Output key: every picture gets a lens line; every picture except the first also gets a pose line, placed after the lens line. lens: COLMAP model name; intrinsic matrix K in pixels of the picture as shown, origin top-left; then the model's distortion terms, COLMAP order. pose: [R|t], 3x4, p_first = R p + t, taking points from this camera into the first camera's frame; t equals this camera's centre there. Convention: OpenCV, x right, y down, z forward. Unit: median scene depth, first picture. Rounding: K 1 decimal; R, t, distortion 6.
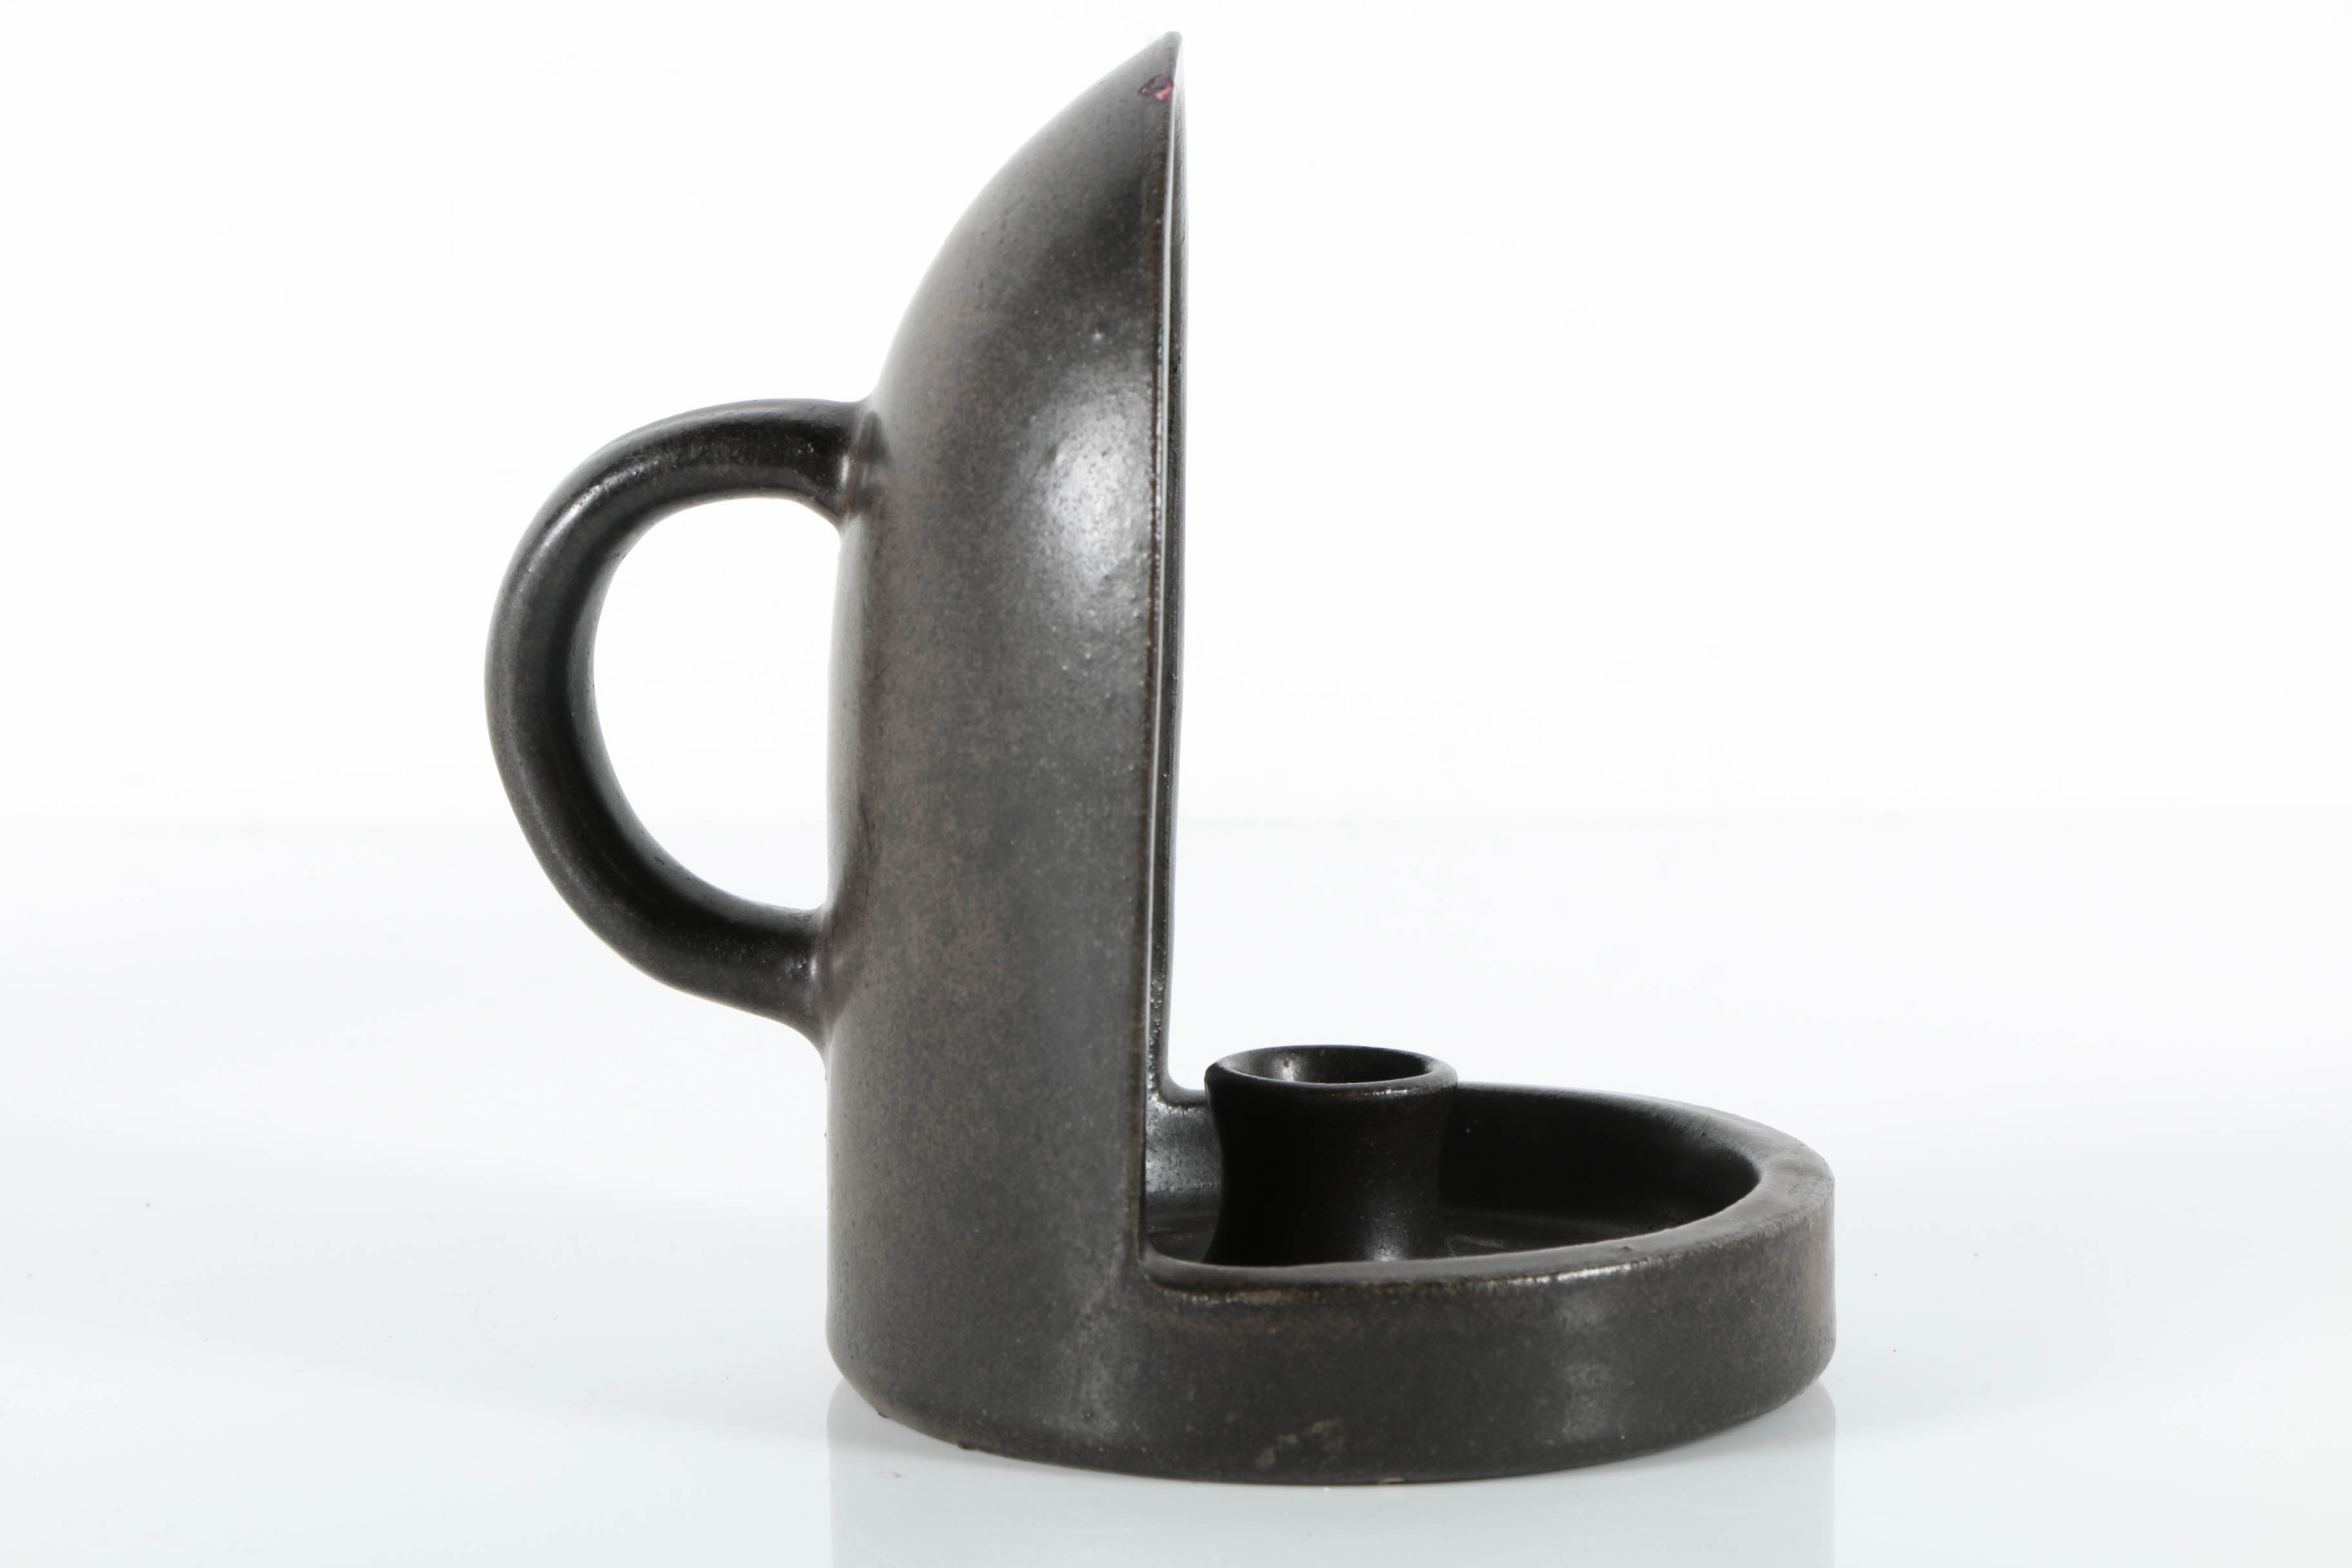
lens RADIAL K [[6411.9, 0, 1175.8], [0, 6411.9, 783.4], [0, 0, 1]] dist [0.144359, 0.000000]
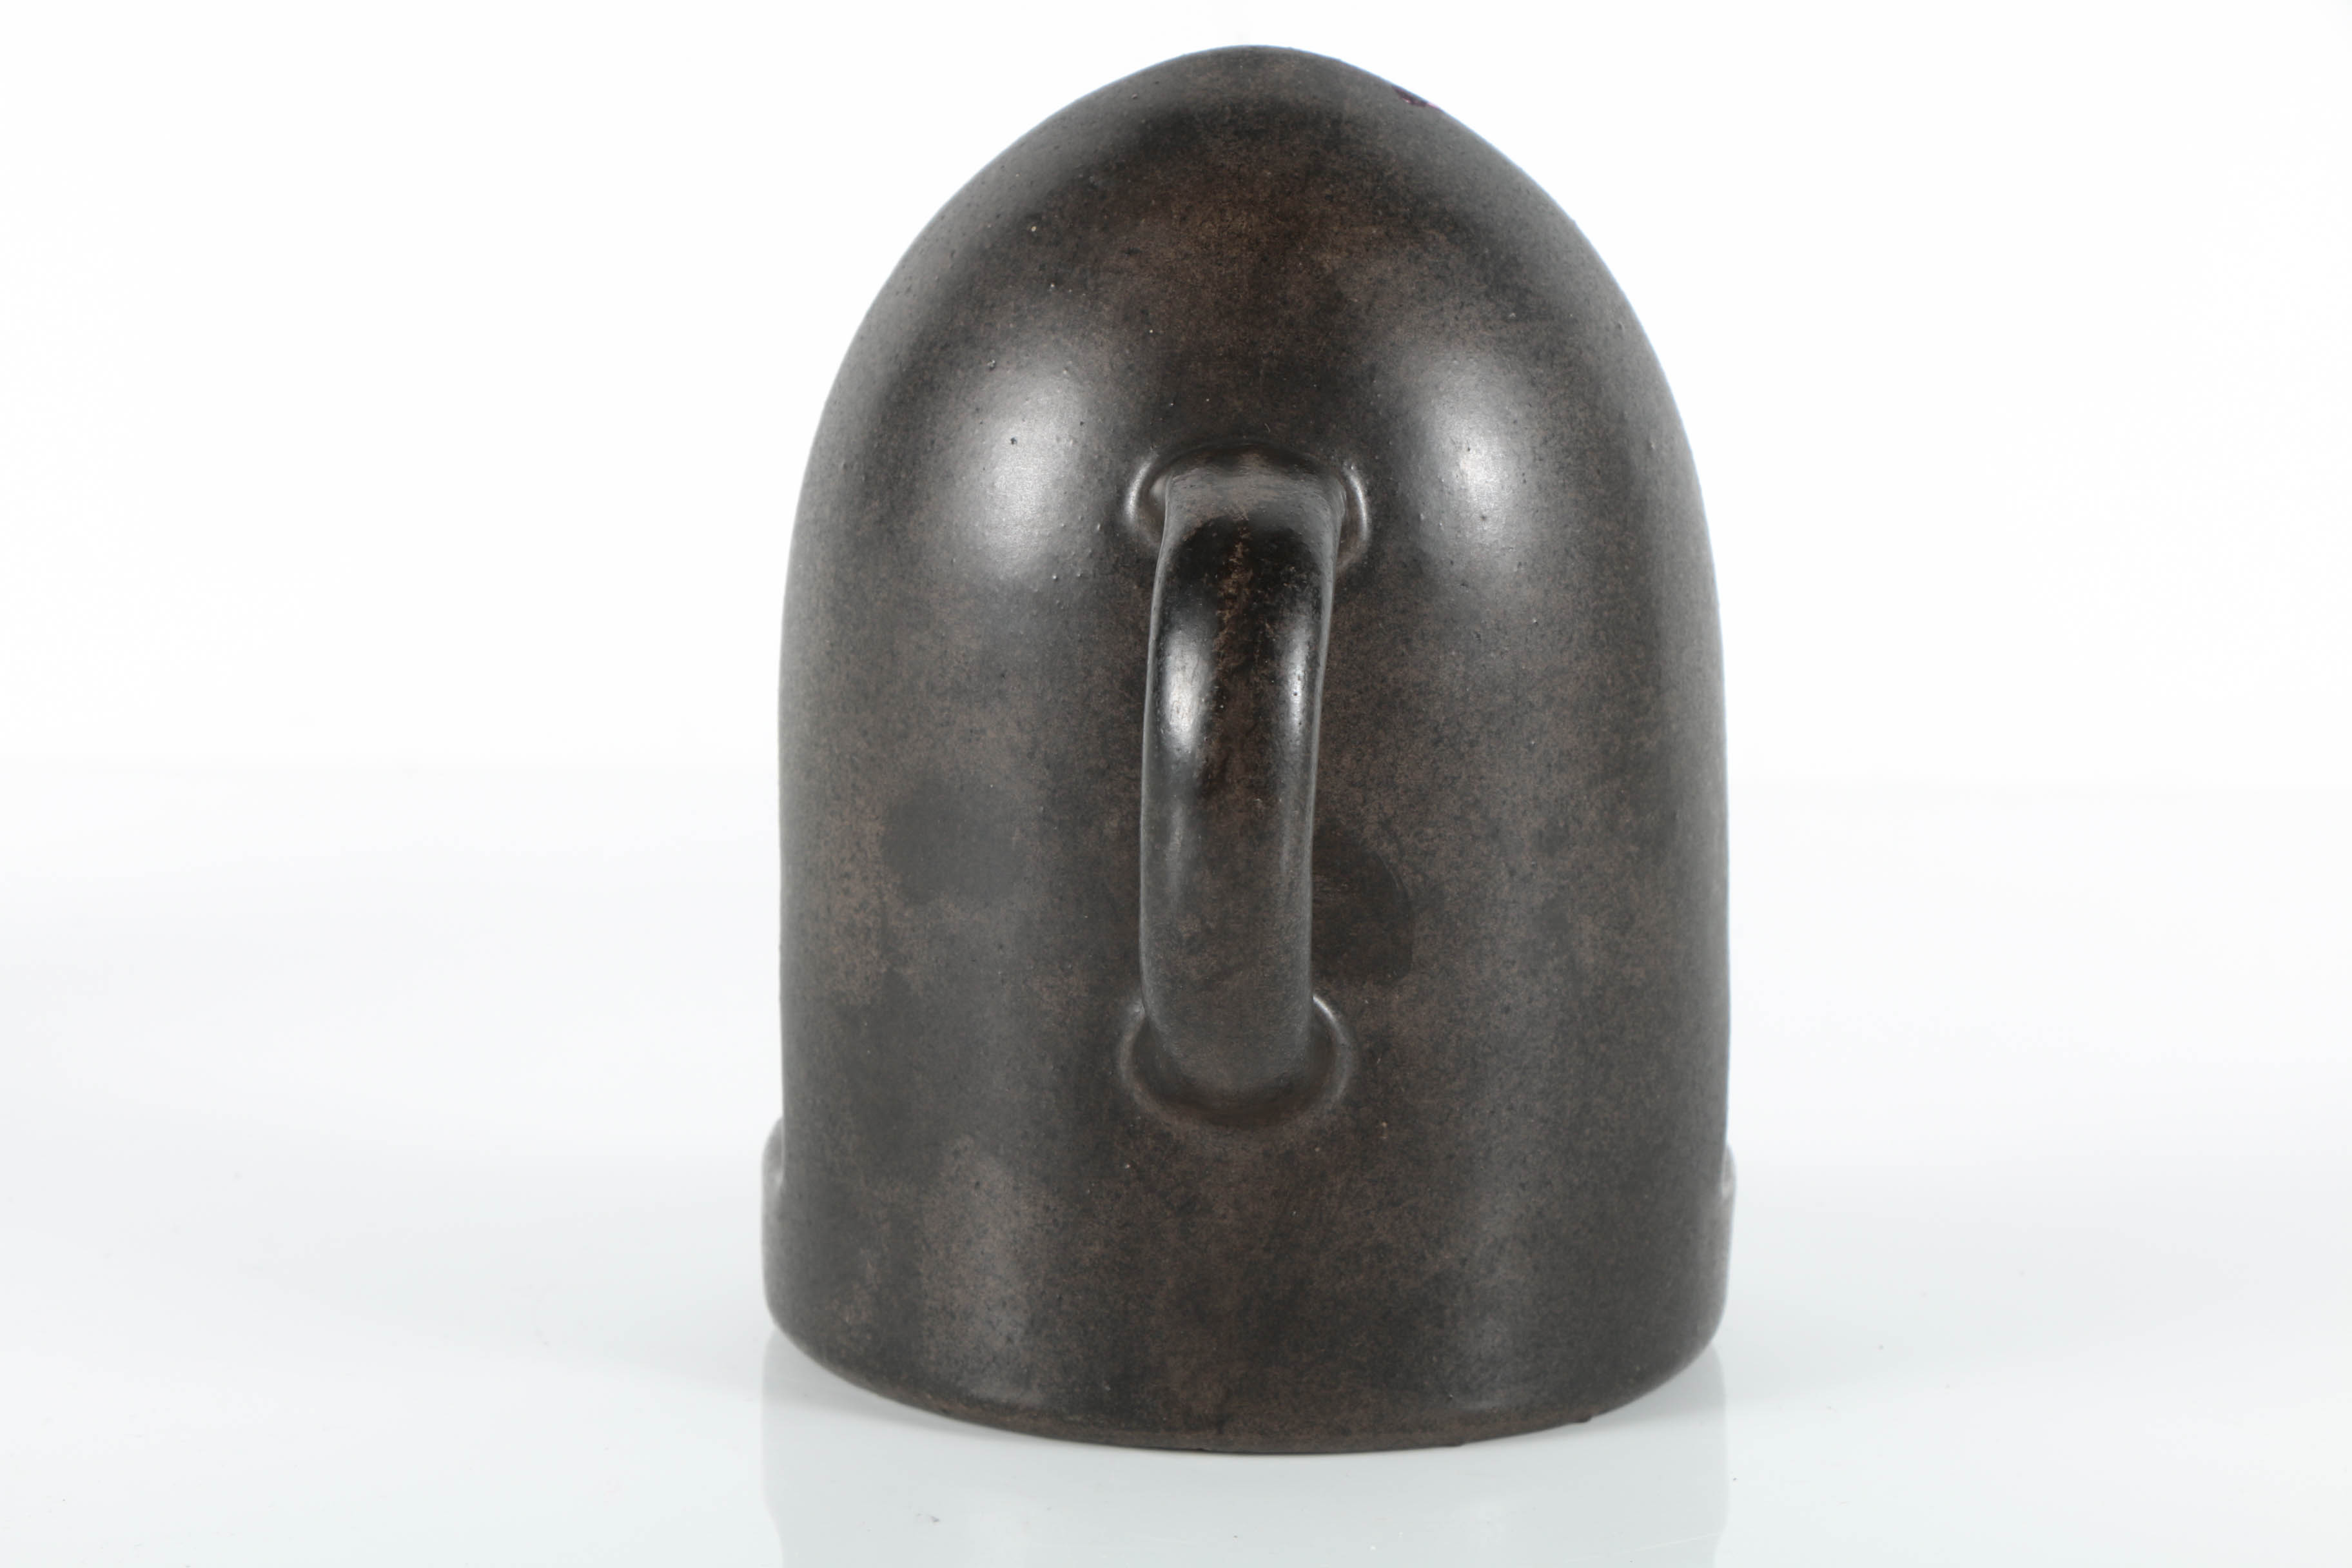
lens RADIAL K [[5490.9, 0, 1175.6], [0, 5490.9, 782.3], [0, 0, 1]] dist [-0.112317, 0.000000]
pose [[-0.054024, -0.156994, 0.986121, -0.895428], [0.121096, 0.979244, 0.162534, -0.150292], [-0.991170, 0.128196, -0.033891, 1.098741]]
